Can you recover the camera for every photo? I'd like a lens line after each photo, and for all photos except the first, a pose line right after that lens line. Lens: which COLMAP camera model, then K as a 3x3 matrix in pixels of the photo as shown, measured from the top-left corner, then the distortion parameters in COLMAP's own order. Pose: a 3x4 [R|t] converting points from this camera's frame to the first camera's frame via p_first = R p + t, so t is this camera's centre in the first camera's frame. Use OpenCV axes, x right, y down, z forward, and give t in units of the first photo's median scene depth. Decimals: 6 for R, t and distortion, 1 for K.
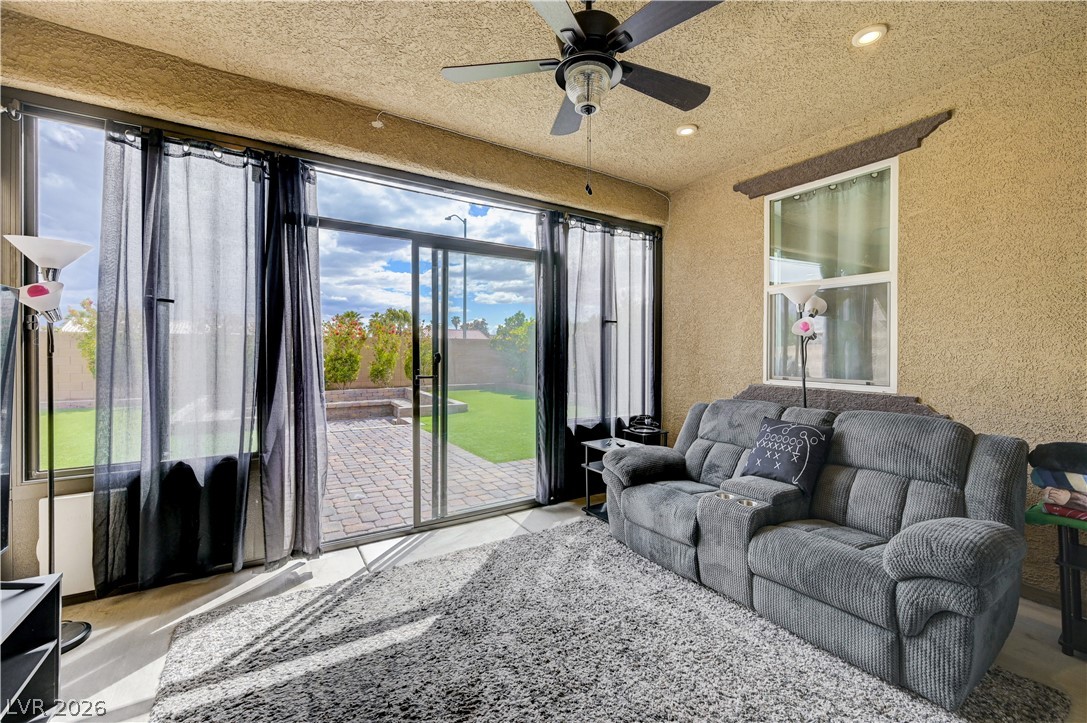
lens RADIAL K [[435.0, 0, 559.9], [0, 435.0, 354.0], [0, 0, 1]] dist [-0.001792, -0.000895]
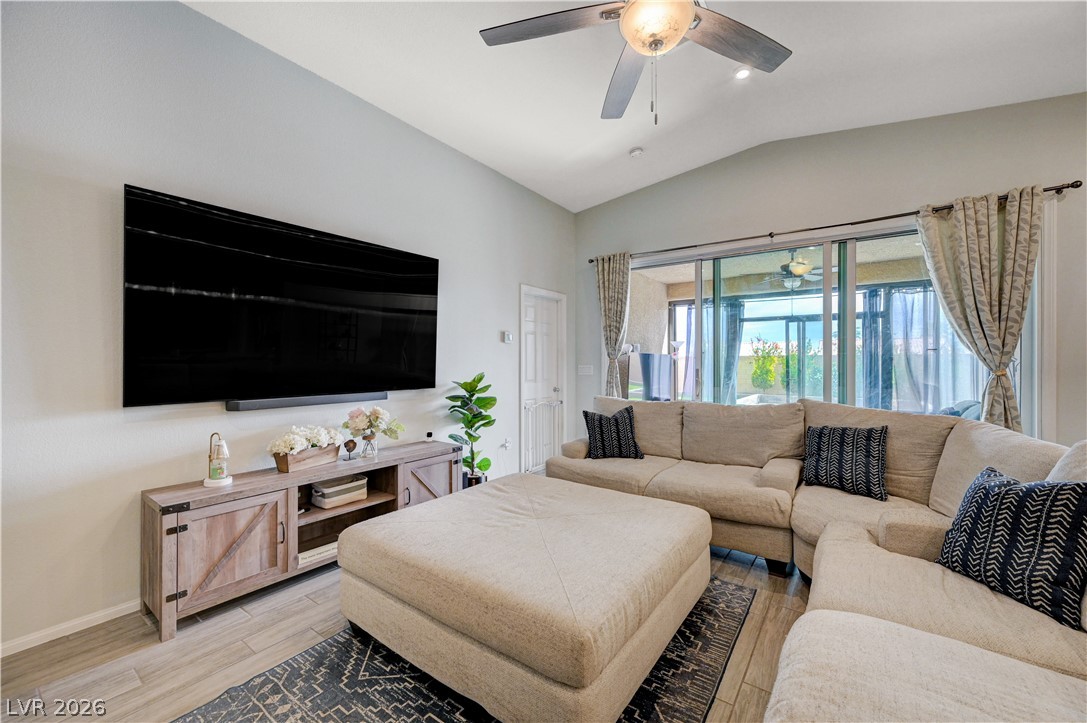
lens RADIAL K [[435.0, 0, 560.5], [0, 435.0, 364.5], [0, 0, 1]] dist [-0.001792, -0.000895]
pose [[0.370971, -0.006990, -0.928618, 1.541826], [-0.000744, 0.999969, -0.007824, -0.011014], [0.928644, 0.003593, 0.370954, -1.080129]]
